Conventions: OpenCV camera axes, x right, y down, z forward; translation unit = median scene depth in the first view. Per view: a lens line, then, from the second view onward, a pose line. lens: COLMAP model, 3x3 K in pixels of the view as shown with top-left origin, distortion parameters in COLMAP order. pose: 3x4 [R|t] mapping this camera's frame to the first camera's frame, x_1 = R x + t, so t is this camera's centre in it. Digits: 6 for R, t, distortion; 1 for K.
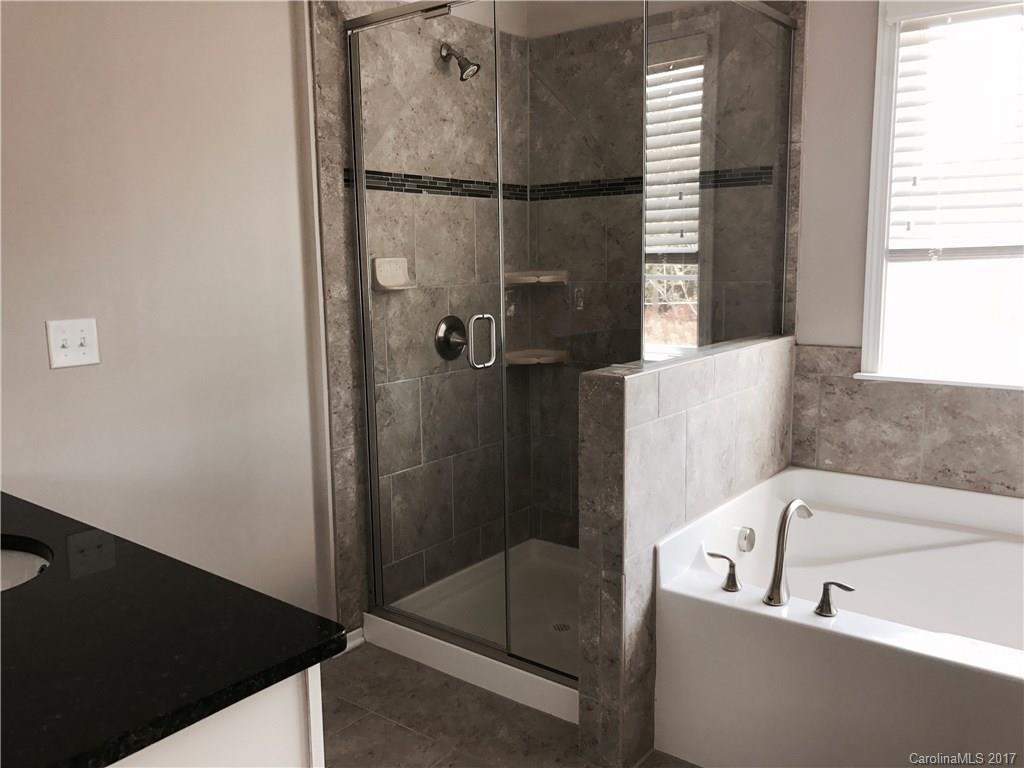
lens RADIAL K [[844.9, 0, 511.8], [0, 844.9, 382.2], [0, 0, 1]] dist [0.023721, -0.028386]
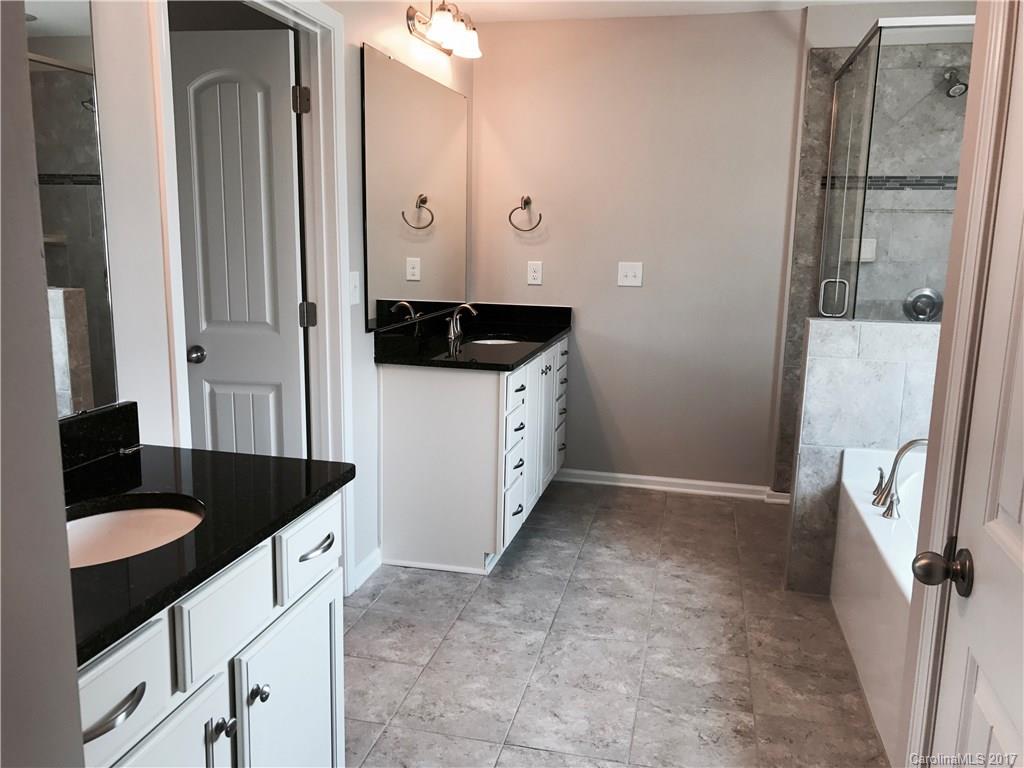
lens RADIAL K [[844.9, 0, 513.2], [0, 844.9, 383.8], [0, 0, 1]] dist [0.023721, -0.028386]
pose [[0.423041, 0.187340, -0.886533, 0.866977], [-0.158175, 0.978639, 0.131325, -0.008219], [0.892198, 0.084671, 0.443637, -0.089372]]
